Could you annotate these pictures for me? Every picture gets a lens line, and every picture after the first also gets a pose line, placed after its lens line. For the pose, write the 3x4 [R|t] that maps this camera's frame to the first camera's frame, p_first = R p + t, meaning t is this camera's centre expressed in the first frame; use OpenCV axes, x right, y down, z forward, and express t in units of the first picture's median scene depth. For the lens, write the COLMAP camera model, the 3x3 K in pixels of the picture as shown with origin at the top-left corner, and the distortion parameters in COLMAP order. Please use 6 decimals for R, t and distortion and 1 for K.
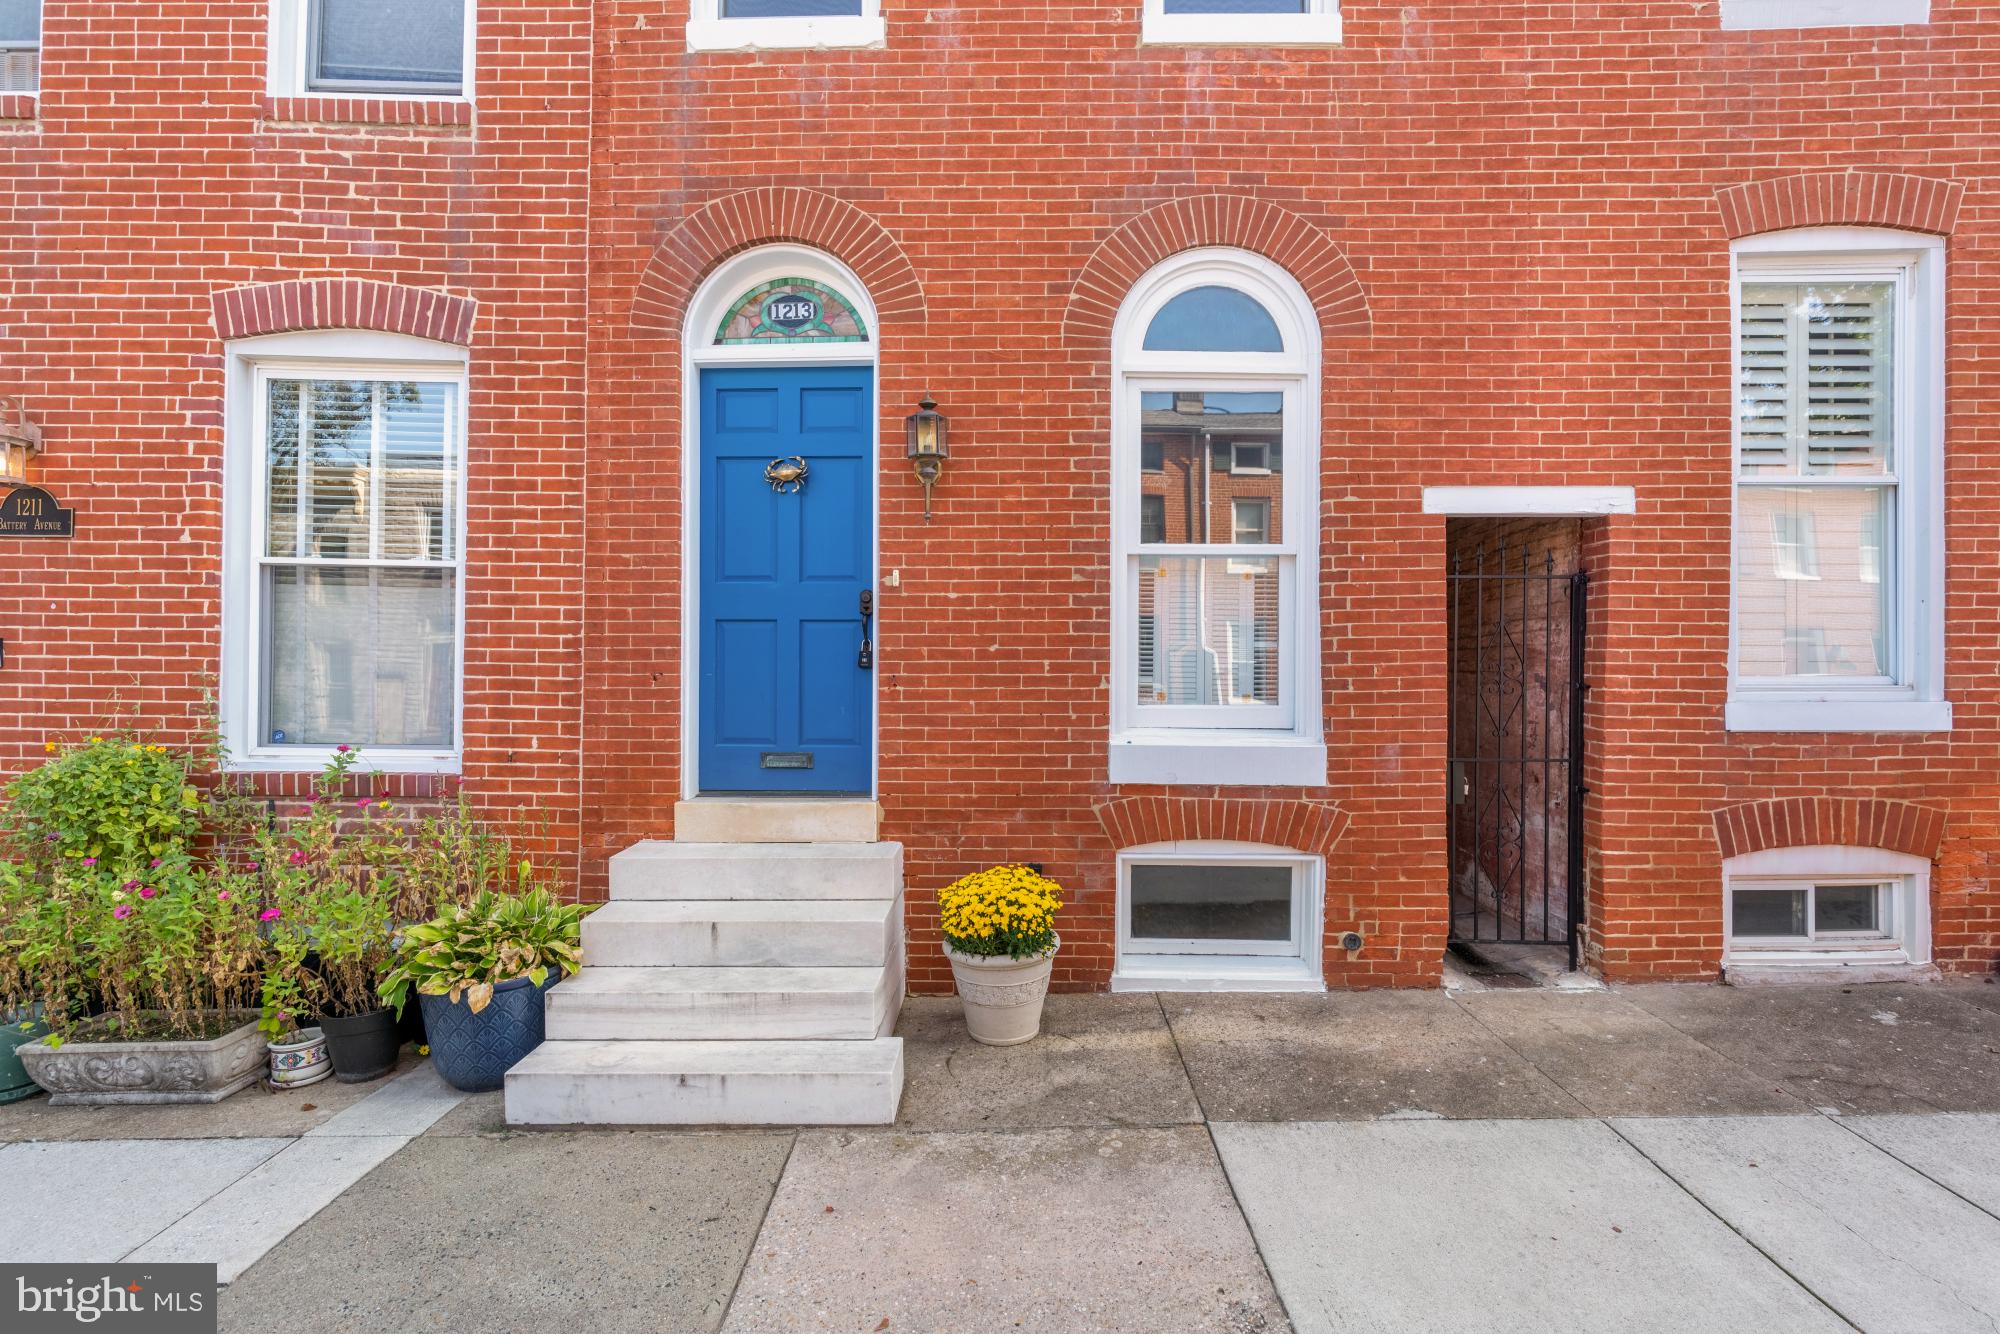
lens RADIAL K [[1045.6, 0, 1030.8], [0, 1045.6, 652.0], [0, 0, 1]] dist [-0.001602, 0.000549]
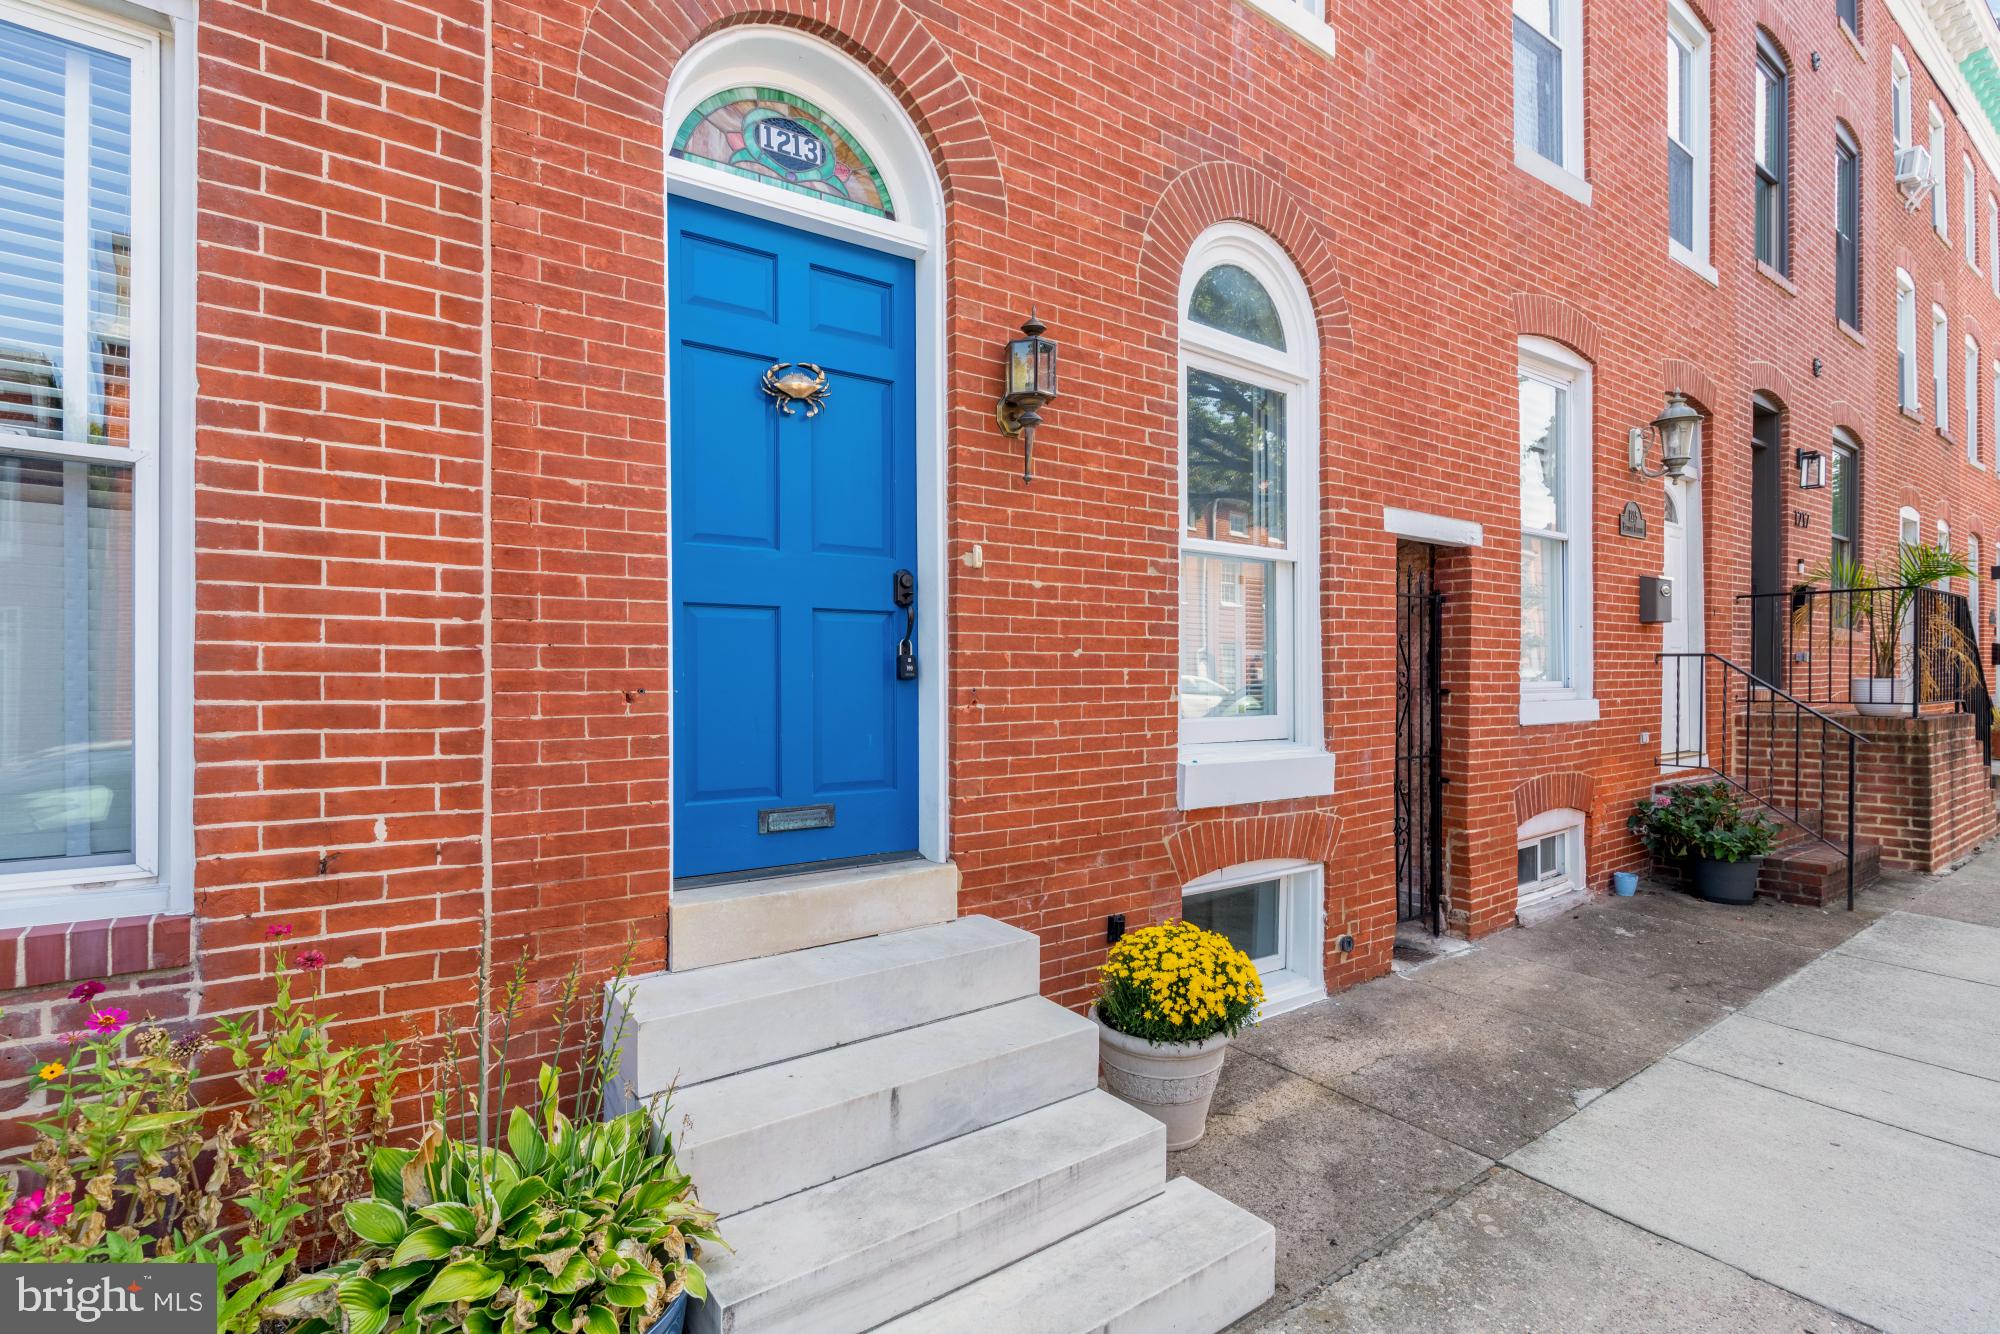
lens RADIAL K [[1002.1, 0, 1005.5], [0, 1002.1, 670.9], [0, 0, 1]] dist [-0.001296, 0.001004]
pose [[0.776147, -0.000140, 0.630552, -0.557545], [-0.005762, 0.999957, 0.007314, 0.004477], [-0.630526, -0.009310, 0.776112, 0.441196]]
